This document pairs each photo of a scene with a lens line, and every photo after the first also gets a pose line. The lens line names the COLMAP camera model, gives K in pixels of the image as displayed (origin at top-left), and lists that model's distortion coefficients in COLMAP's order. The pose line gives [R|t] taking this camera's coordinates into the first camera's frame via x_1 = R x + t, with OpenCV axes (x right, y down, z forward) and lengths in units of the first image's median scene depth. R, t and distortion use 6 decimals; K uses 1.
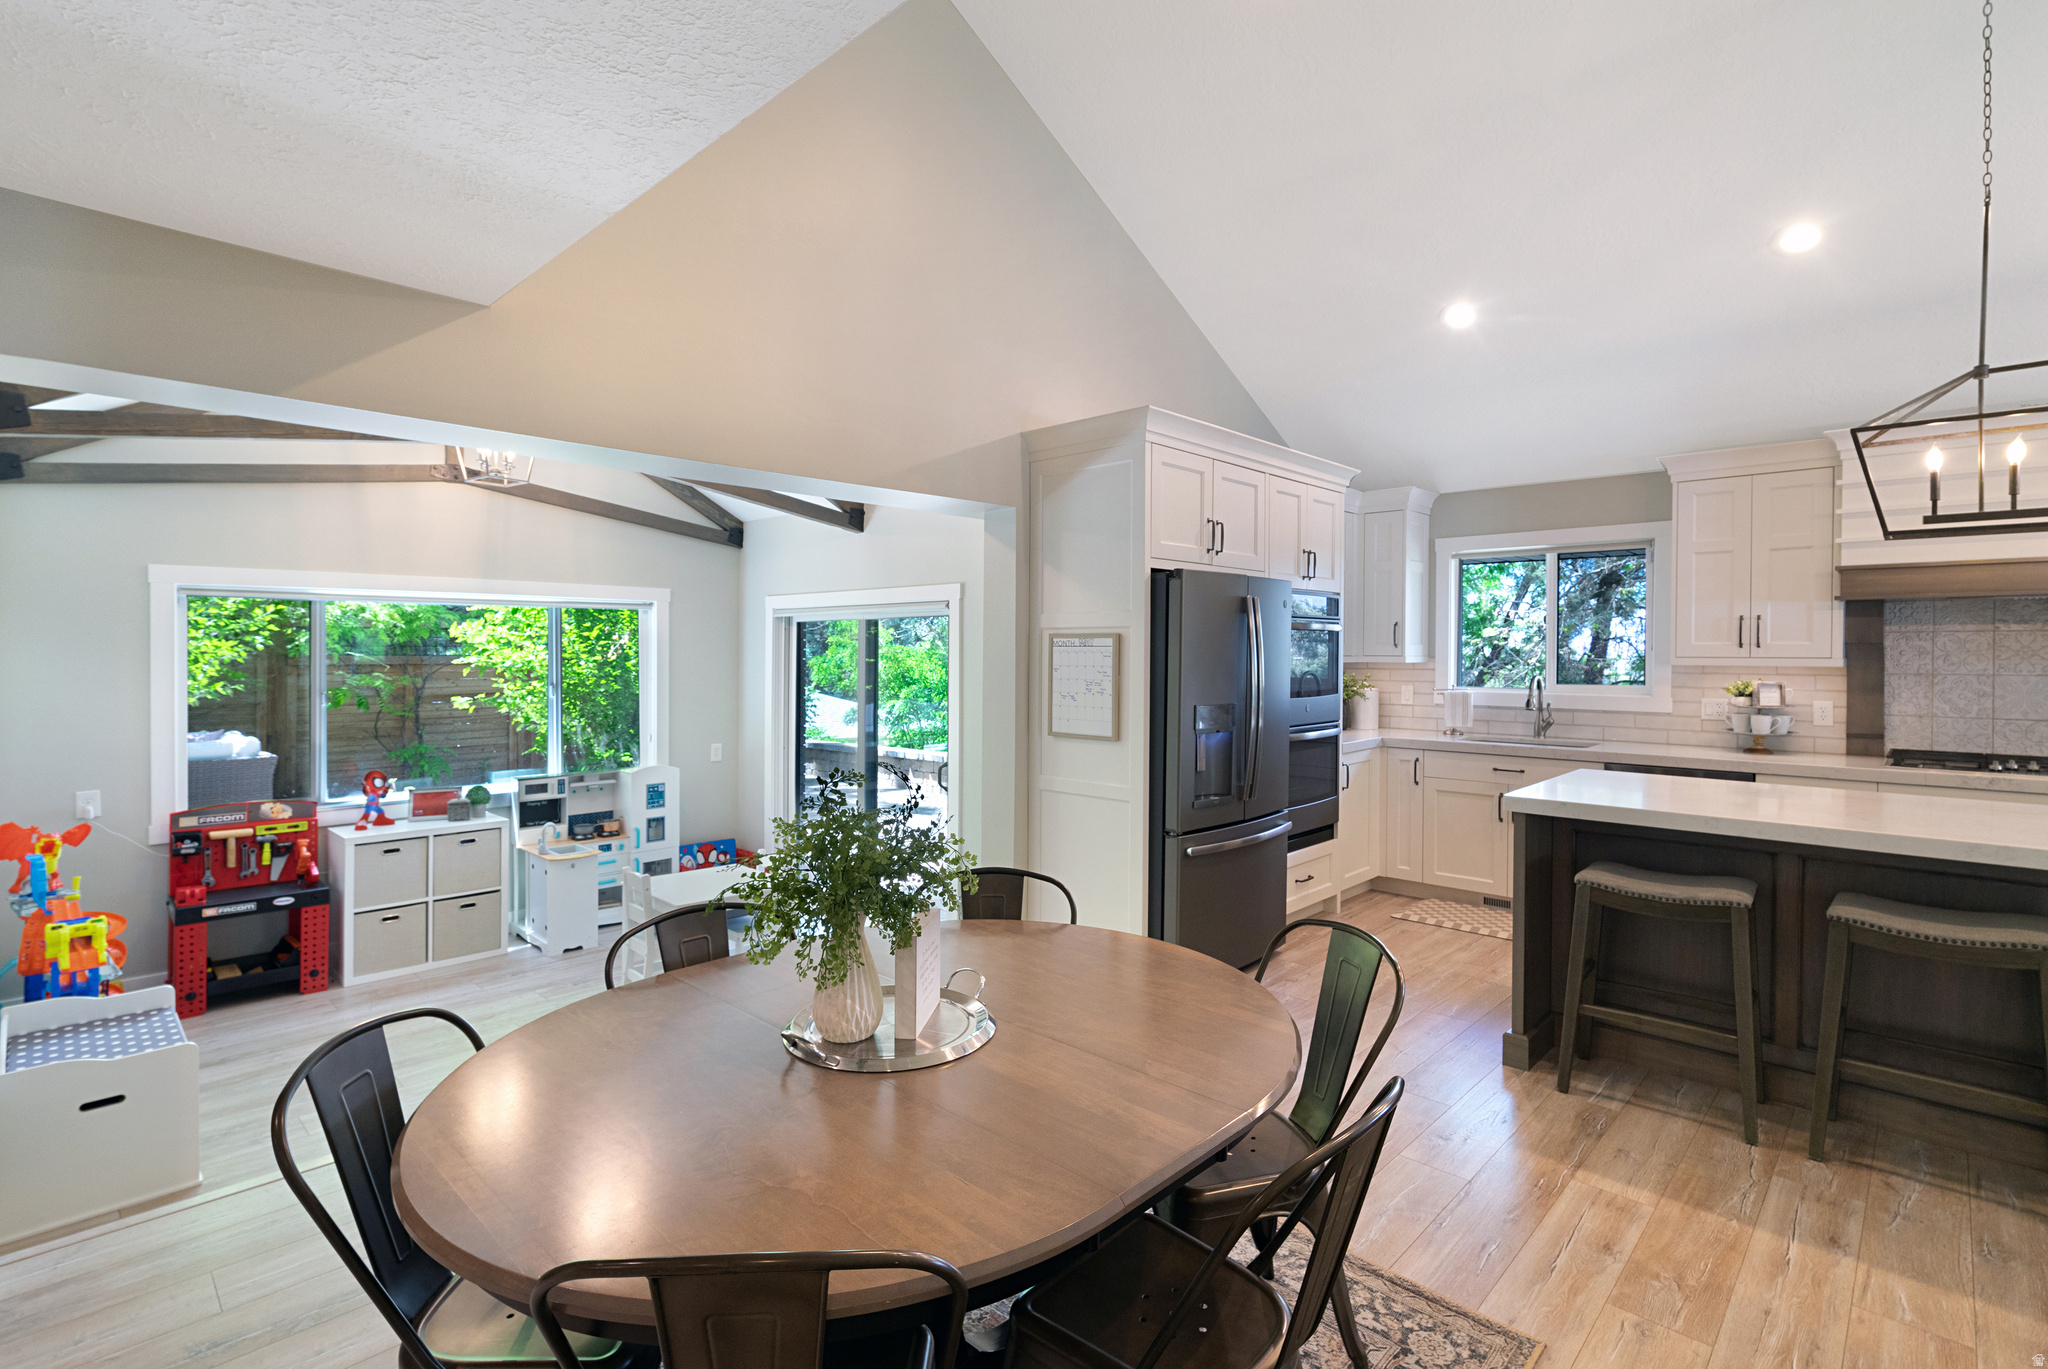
lens RADIAL K [[929.0, 0, 1010.4], [0, 929.0, 675.5], [0, 0, 1]] dist [-0.001413, 0.000056]
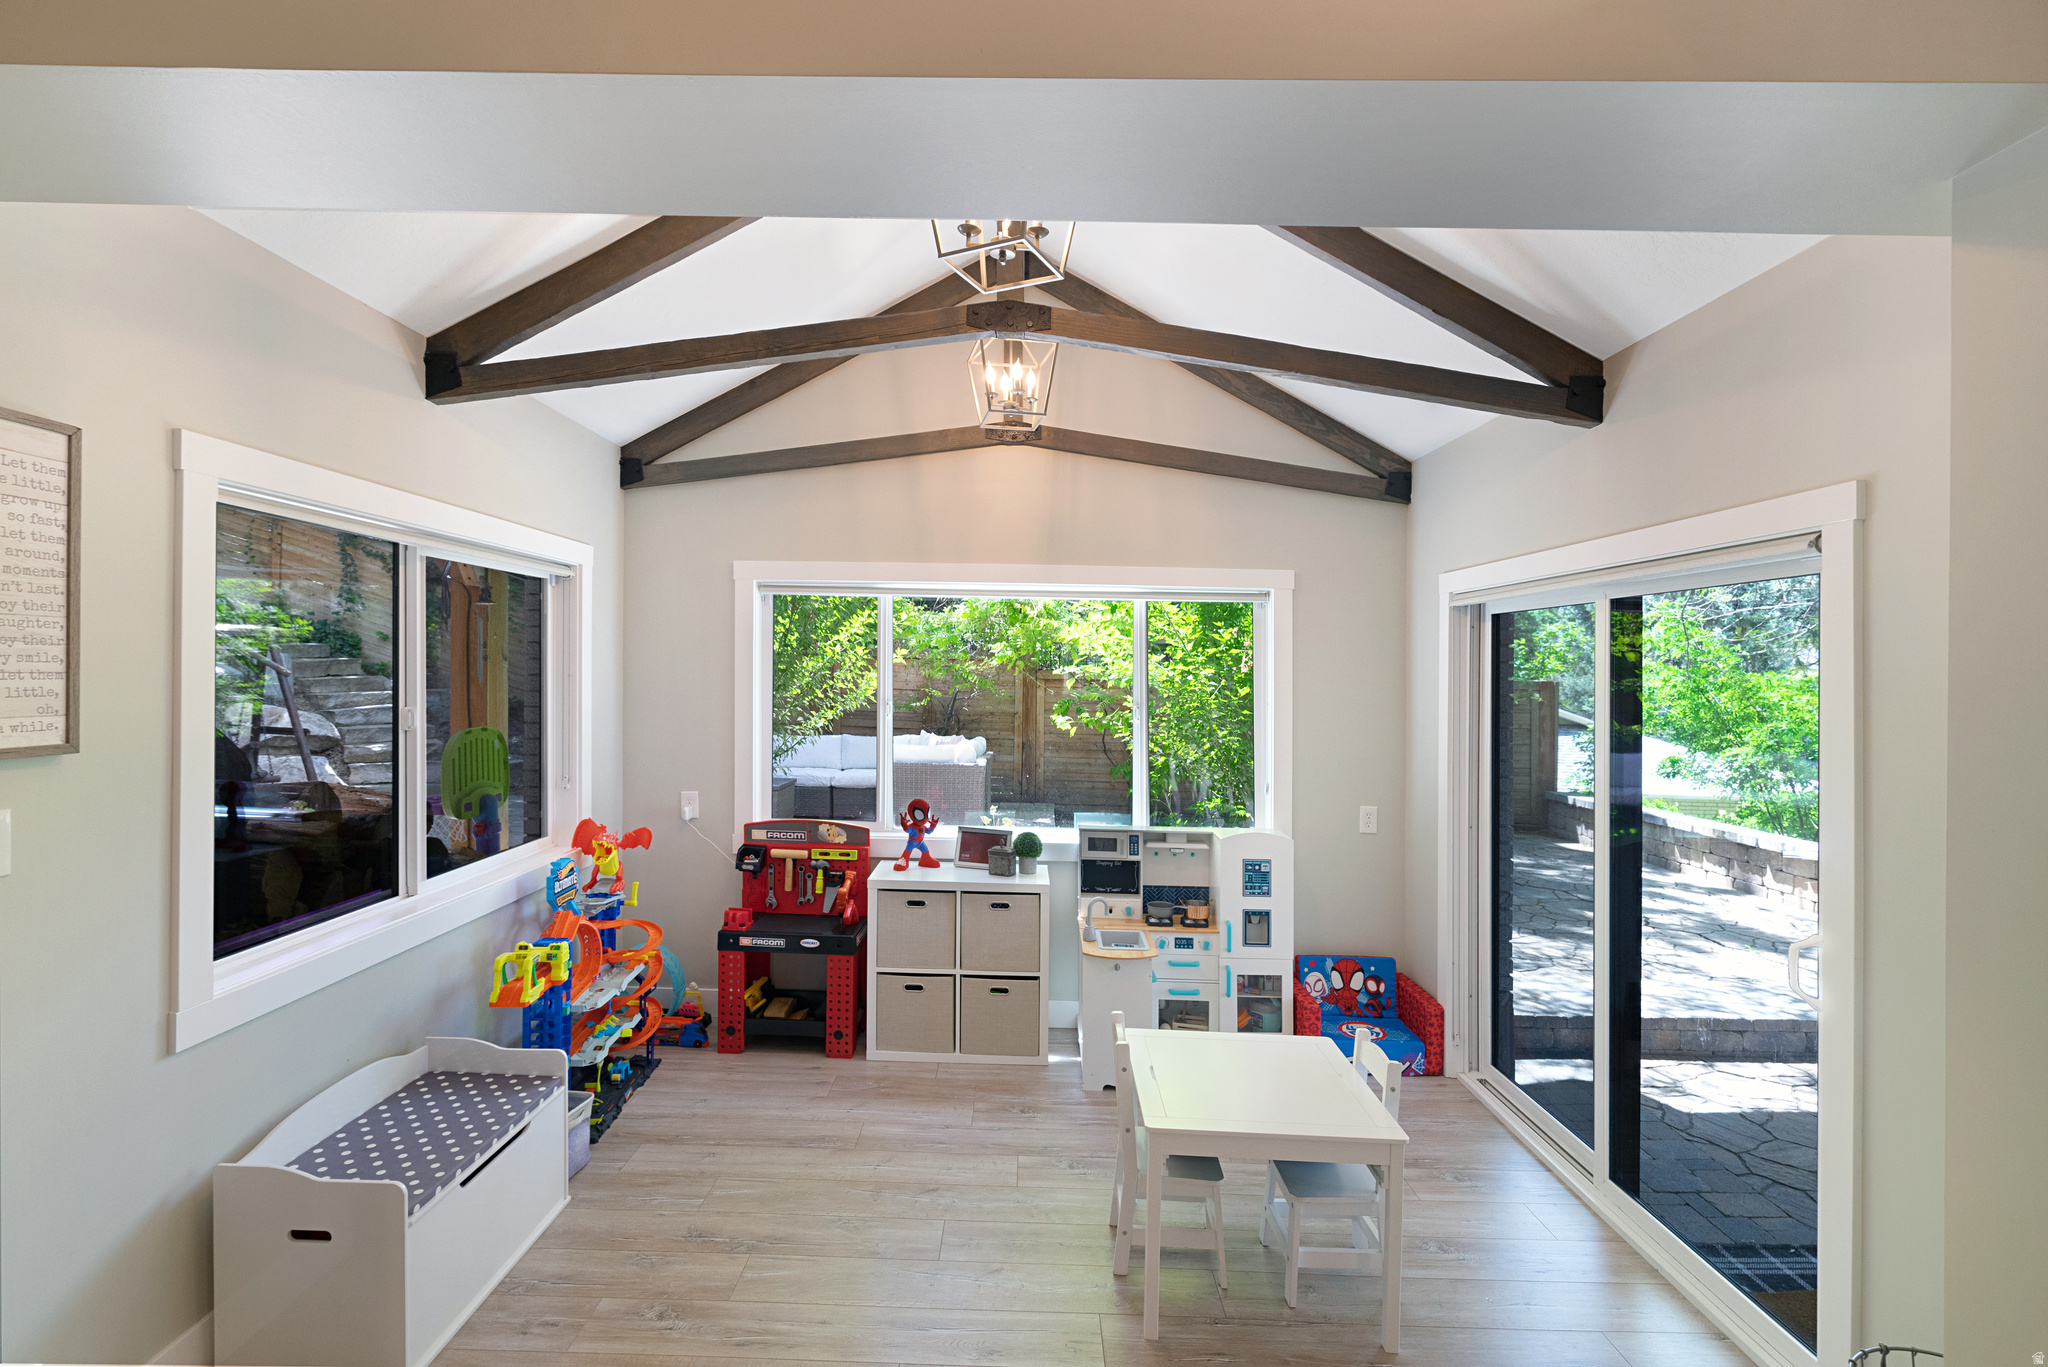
lens RADIAL K [[942.8, 0, 1023.6], [0, 942.8, 641.2], [0, 0, 1]] dist [-0.007582, 0.000141]
pose [[0.701915, -0.007533, -0.712221, -0.018186], [-0.038209, 0.998106, -0.048213, -0.001059], [0.711235, 0.061054, 0.700298, 0.434028]]
